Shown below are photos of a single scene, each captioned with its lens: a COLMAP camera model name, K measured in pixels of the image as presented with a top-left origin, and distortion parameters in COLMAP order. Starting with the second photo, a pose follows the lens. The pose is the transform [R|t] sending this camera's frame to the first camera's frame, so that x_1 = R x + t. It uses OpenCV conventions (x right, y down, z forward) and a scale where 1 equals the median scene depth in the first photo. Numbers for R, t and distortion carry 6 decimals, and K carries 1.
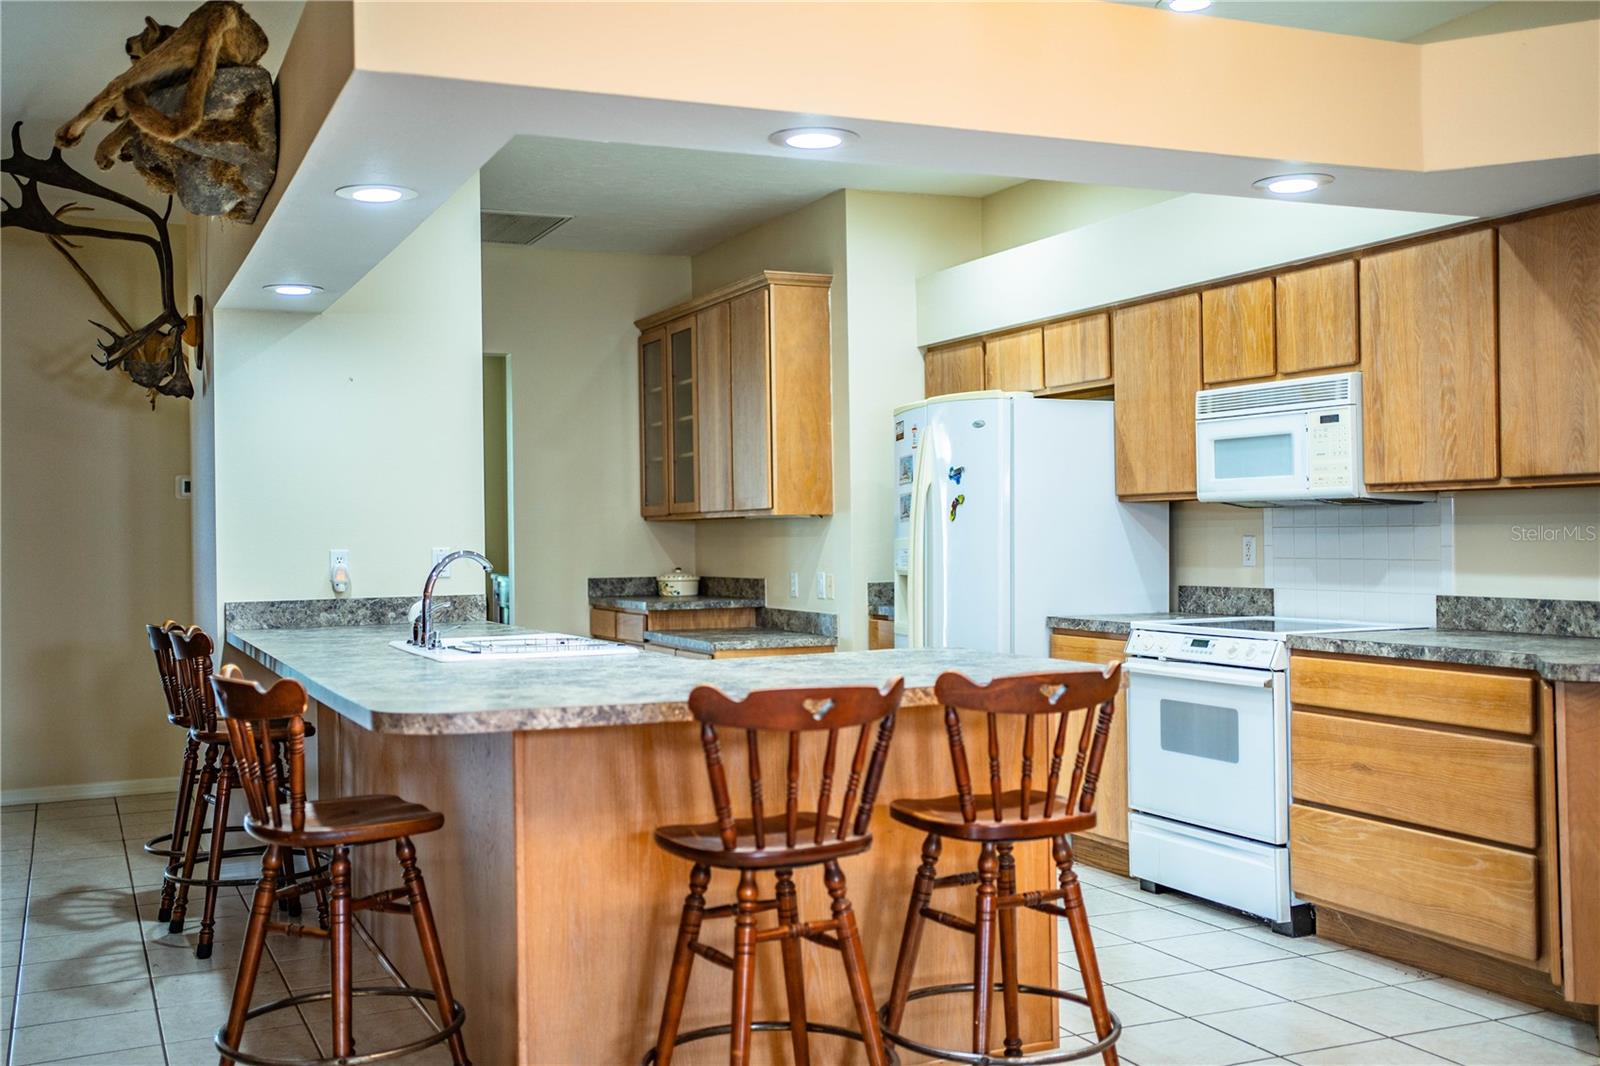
lens RADIAL K [[1615.4, 0, 806.9], [0, 1615.4, 528.7], [0, 0, 1]] dist [-0.044748, 0.218116]
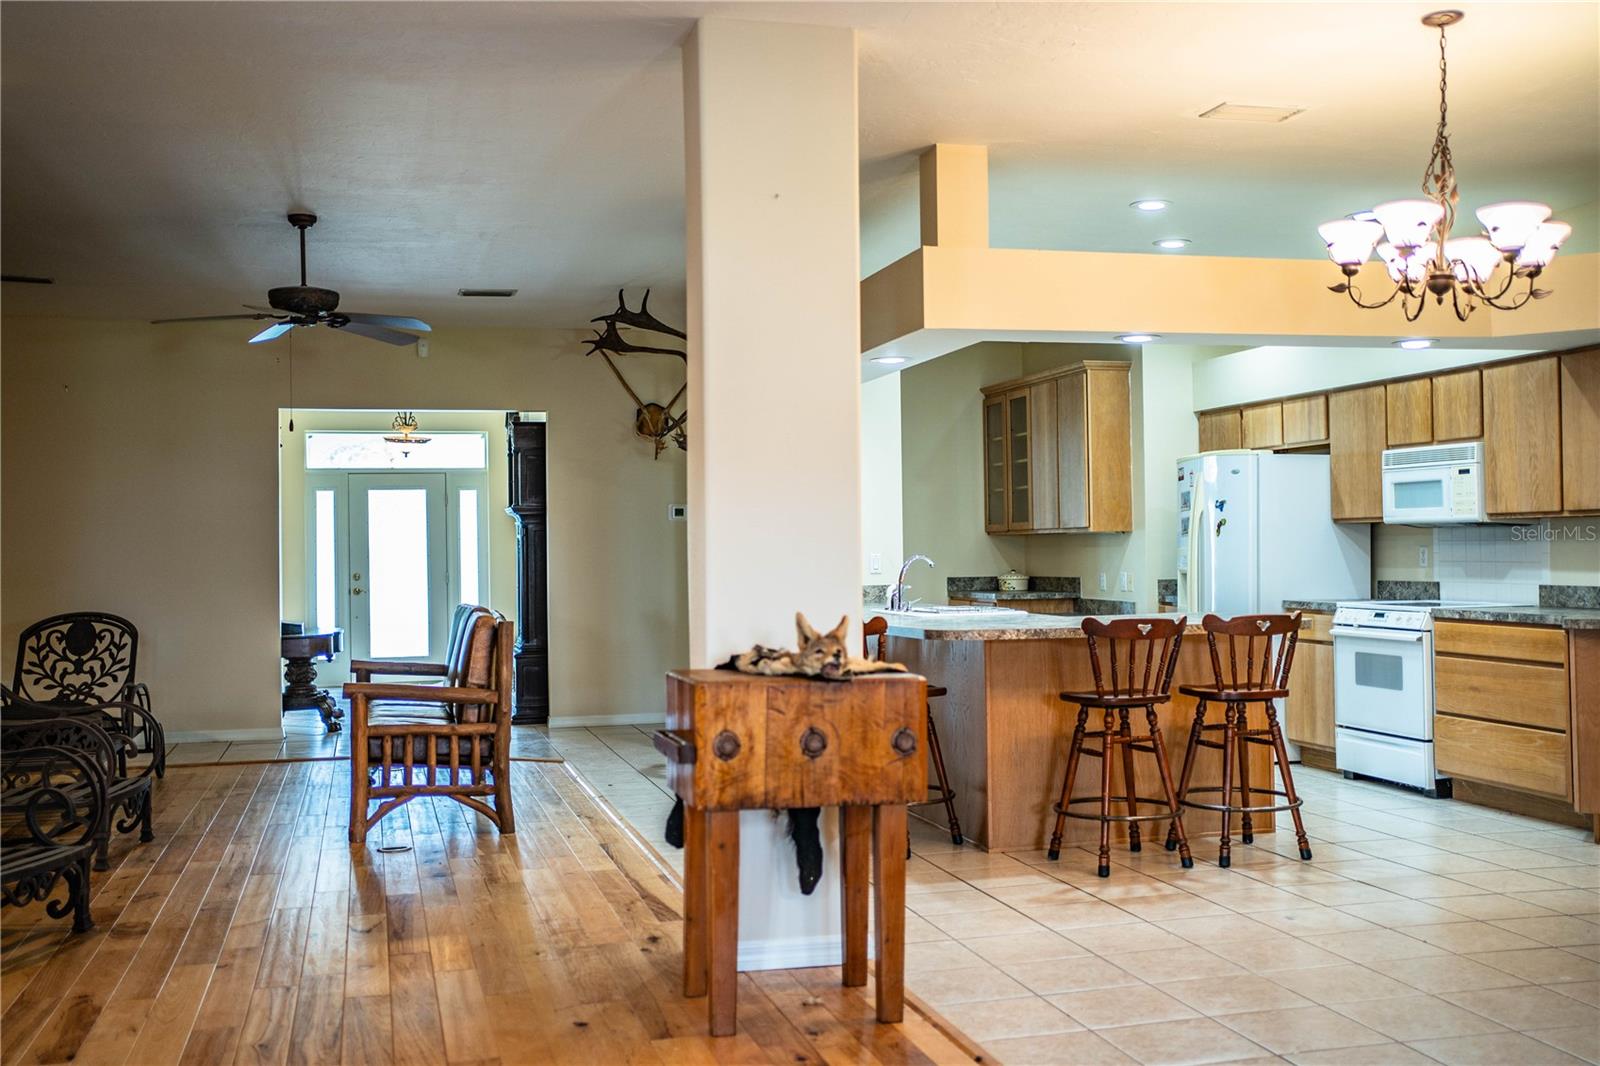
lens RADIAL K [[1615.4, 0, 806.9], [0, 1615.4, 528.7], [0, 0, 1]] dist [-0.044748, 0.218116]
pose [[0.986045, -0.001386, -0.166472, -0.045421], [0.000316, 0.999979, -0.006453, -0.002929], [0.166477, 0.006310, 0.986025, -0.670203]]
